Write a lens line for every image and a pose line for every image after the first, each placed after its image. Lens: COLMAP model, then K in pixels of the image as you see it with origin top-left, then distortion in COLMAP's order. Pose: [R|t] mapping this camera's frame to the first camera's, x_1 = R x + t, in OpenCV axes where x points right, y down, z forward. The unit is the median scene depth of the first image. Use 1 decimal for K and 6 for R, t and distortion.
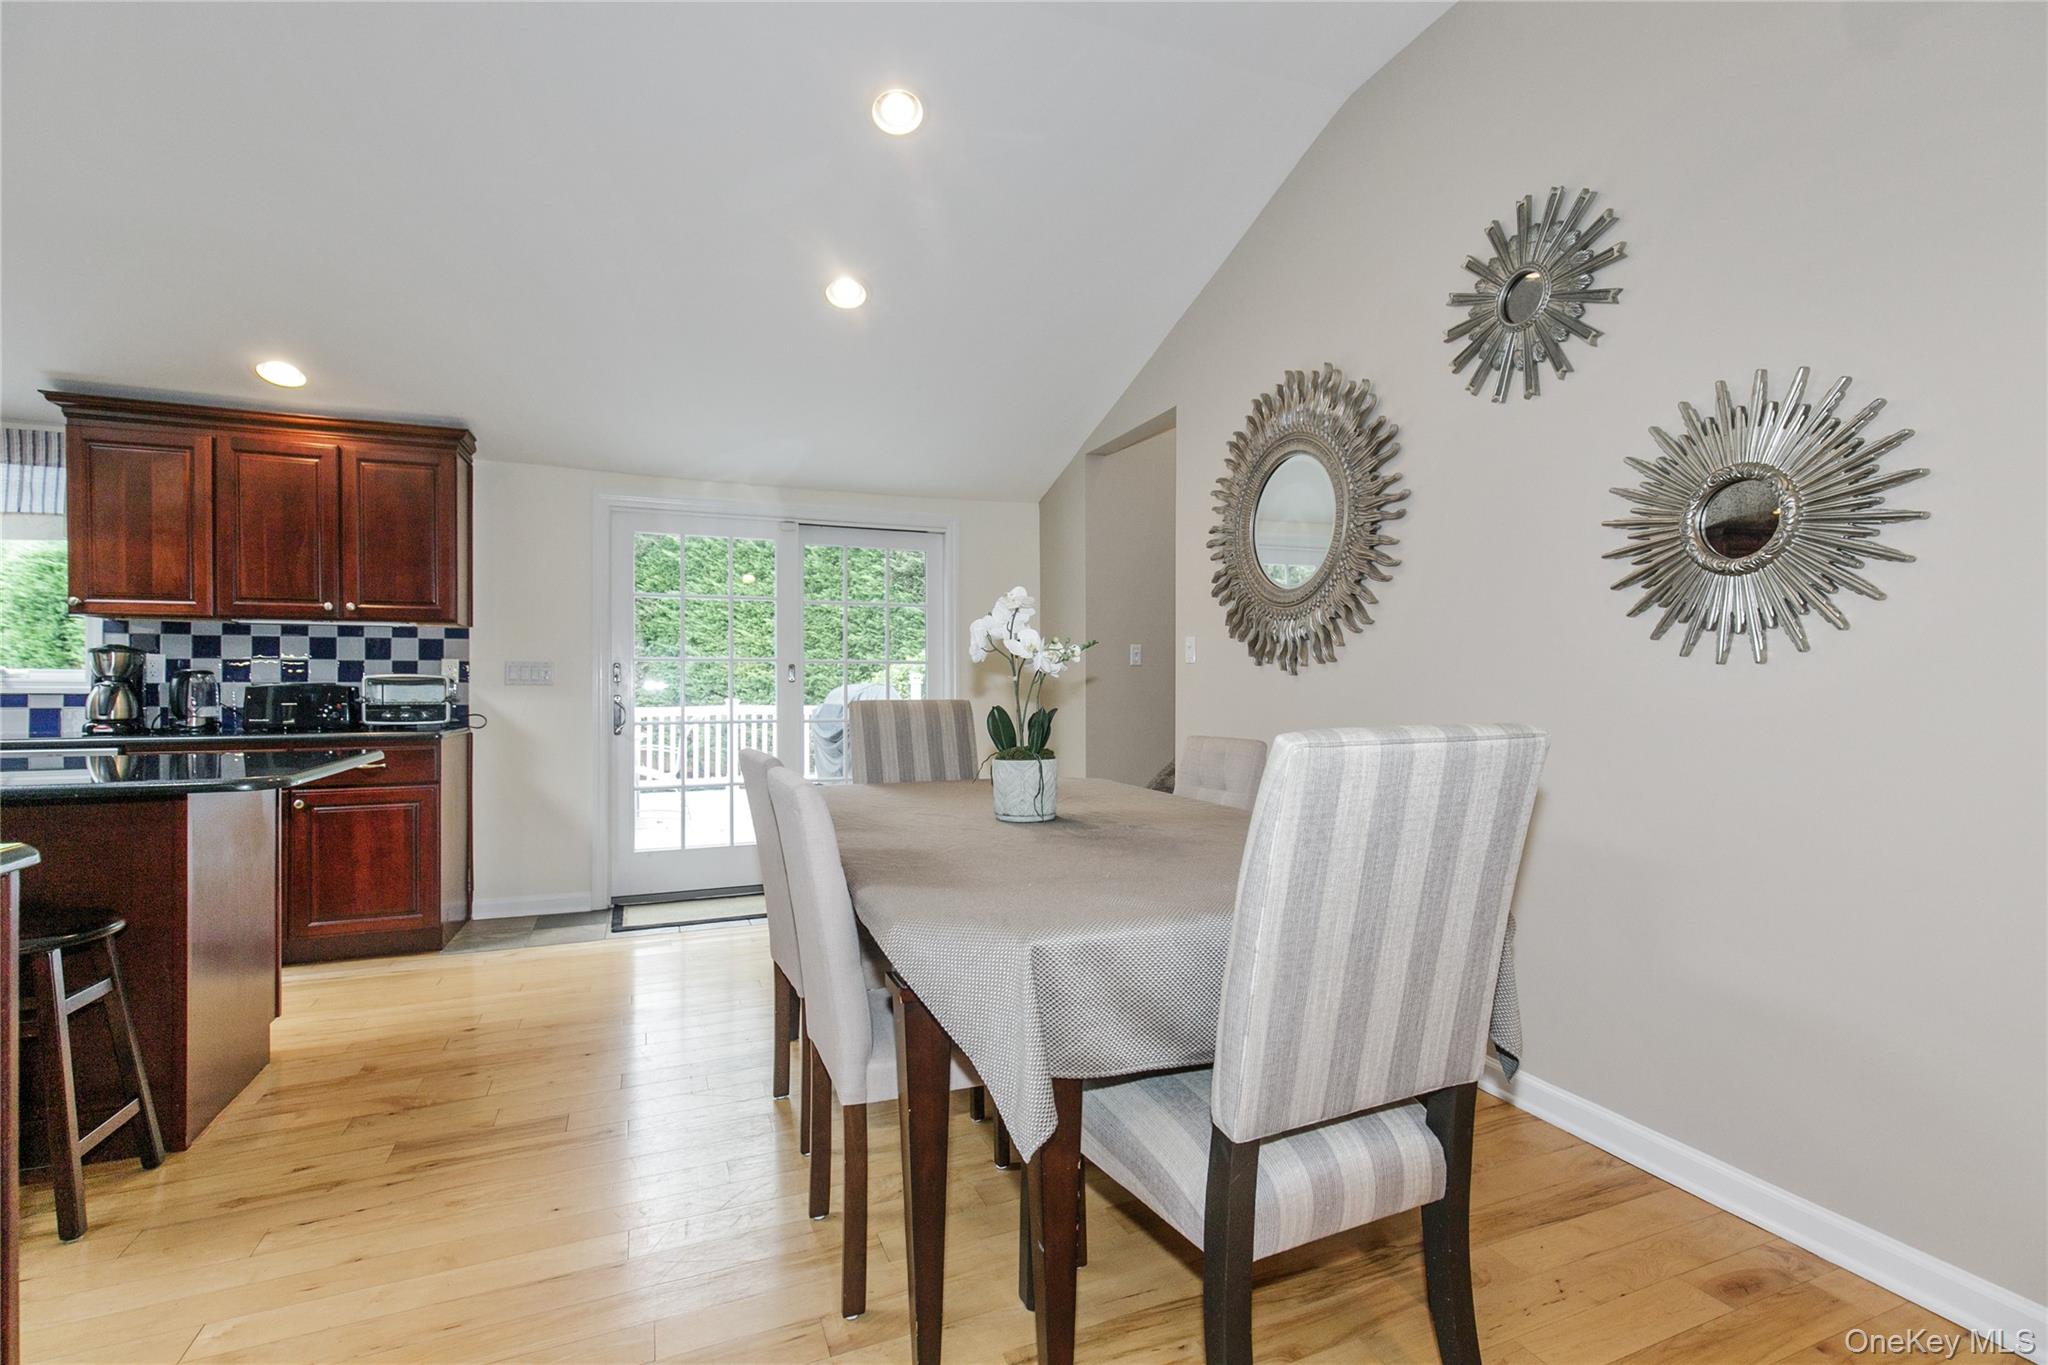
lens RADIAL K [[925.3, 0, 1029.8], [0, 925.3, 683.3], [0, 0, 1]] dist [0.005777, -0.001772]
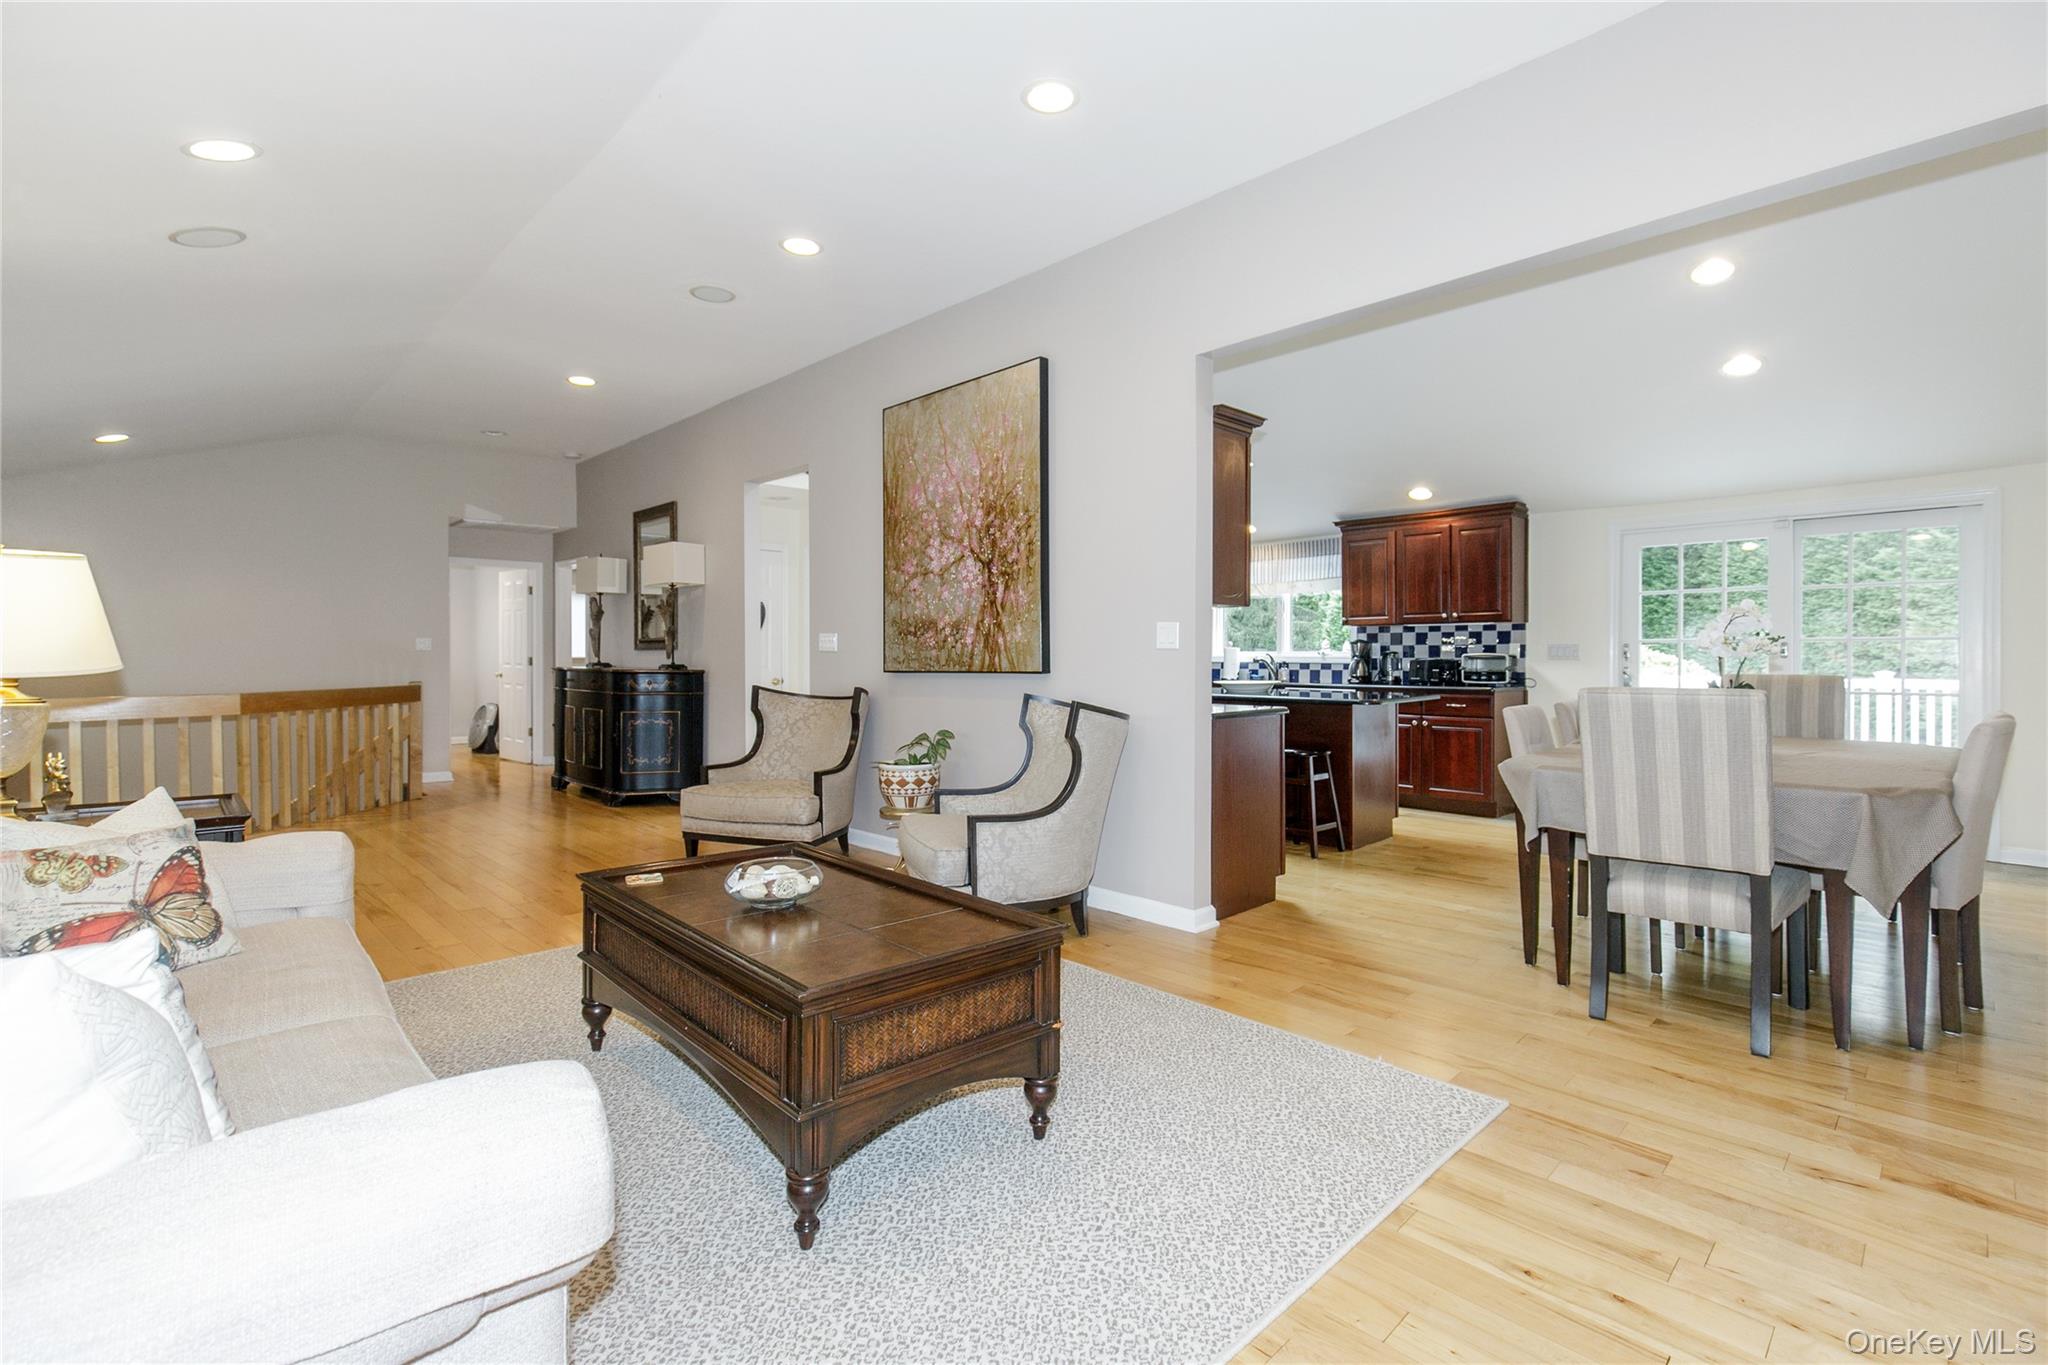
lens RADIAL K [[925.3, 0, 1030.9], [0, 925.3, 672.4], [0, 0, 1]] dist [0.005777, -0.001772]
pose [[0.371554, 0.019009, -0.928217, 0.603042], [0.003506, 0.999755, 0.021878, -0.015248], [0.928405, -0.011383, 0.371396, -0.402074]]
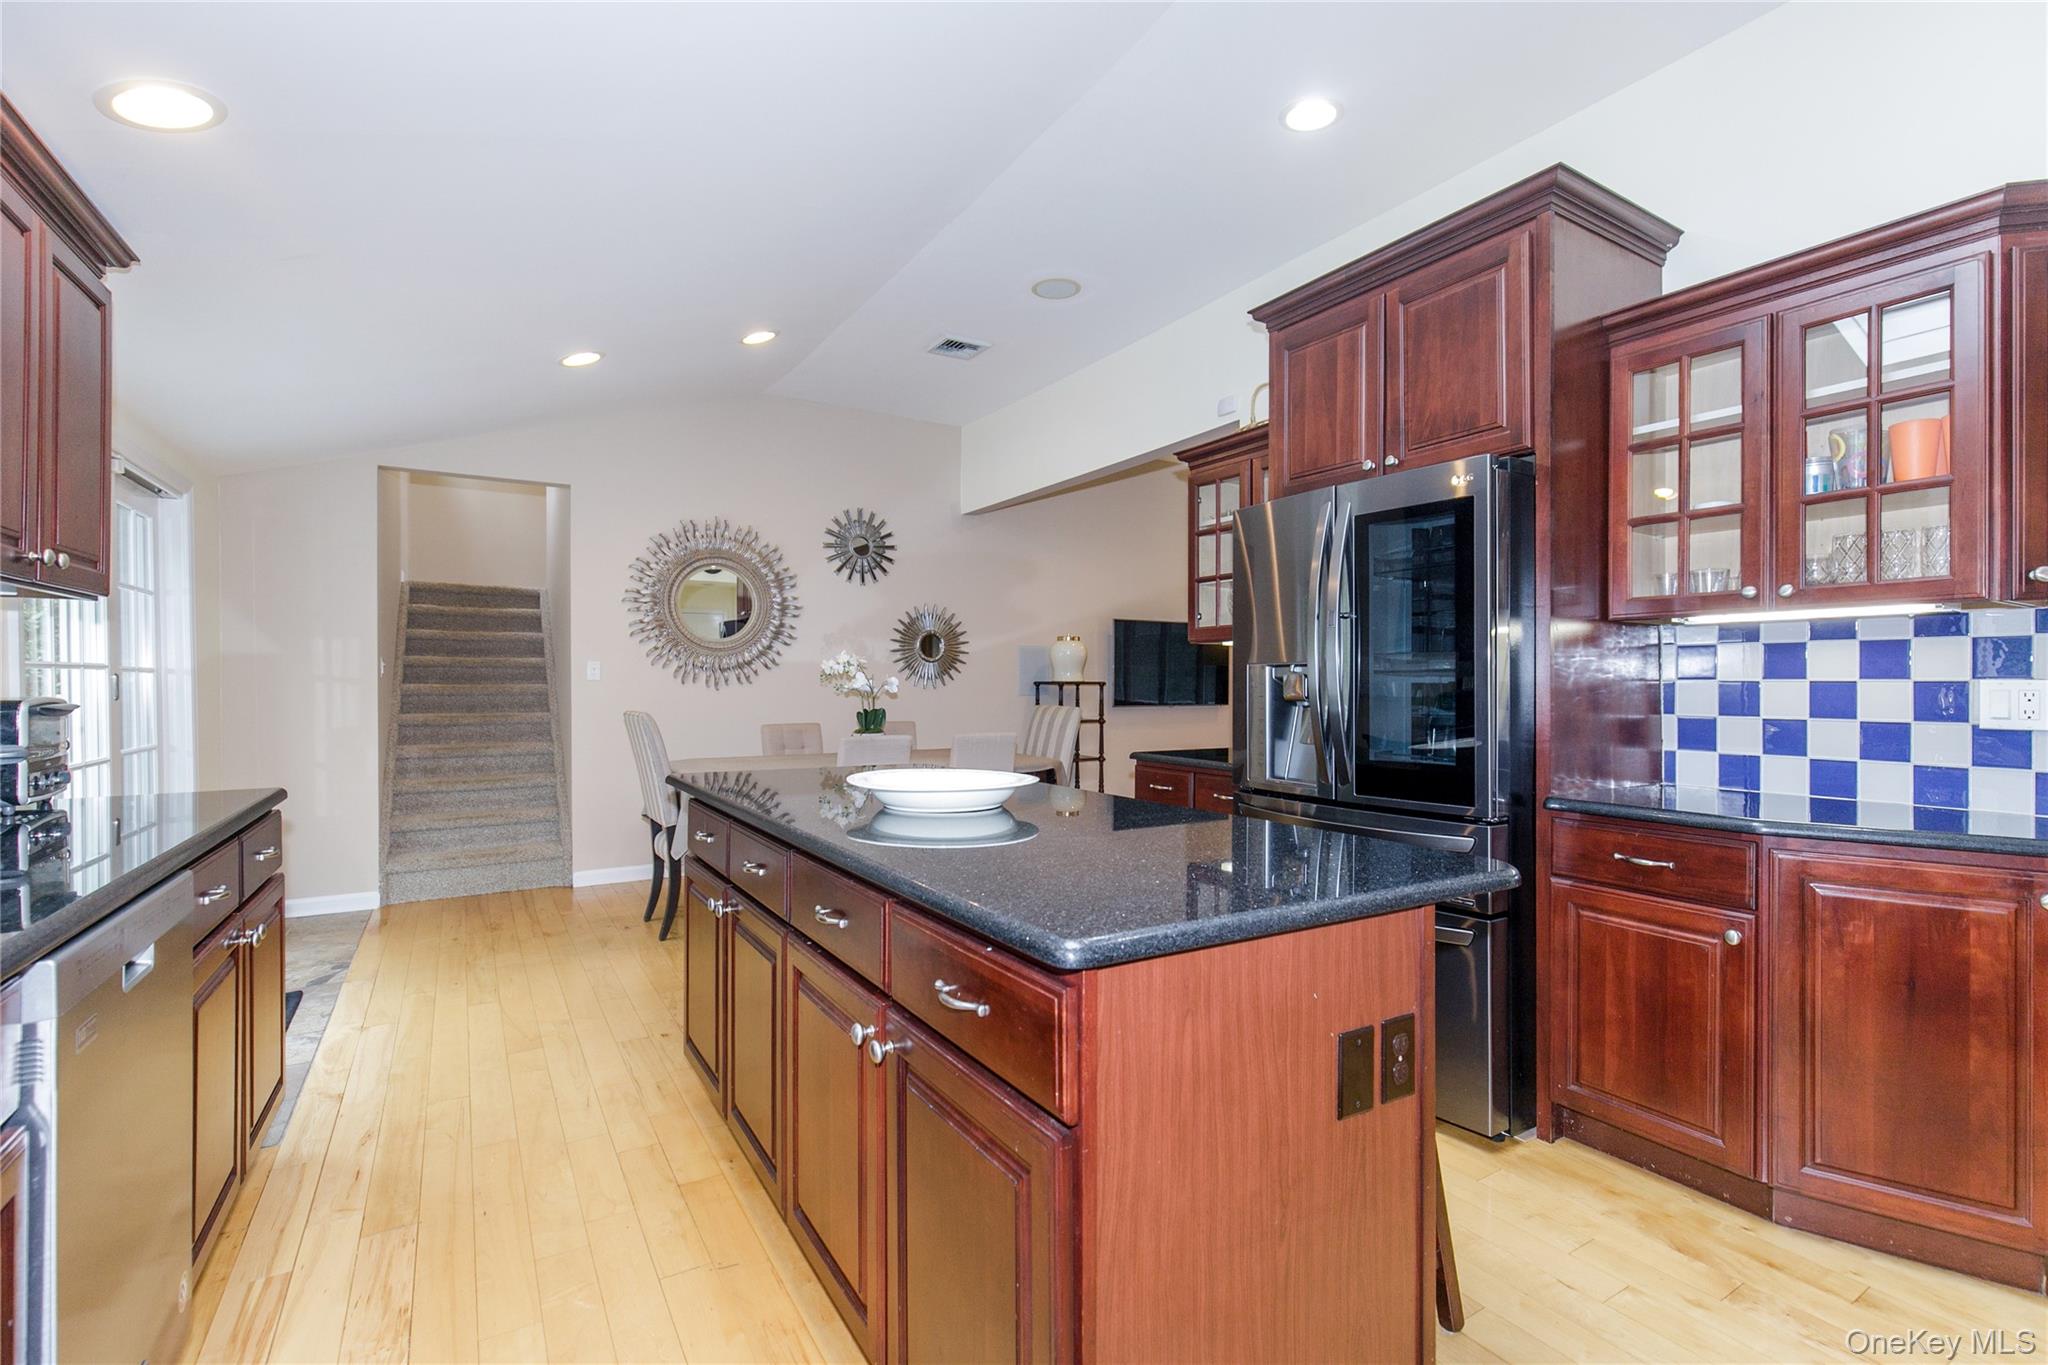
lens RADIAL K [[925.3, 0, 1025.1], [0, 925.3, 685.9], [0, 0, 1]] dist [0.005777, -0.001772]
pose [[-0.156859, -0.000575, 0.987621, -1.297585], [-0.004721, 0.999989, -0.000168, -0.015781], [-0.987610, -0.004689, -0.156860, 0.584790]]
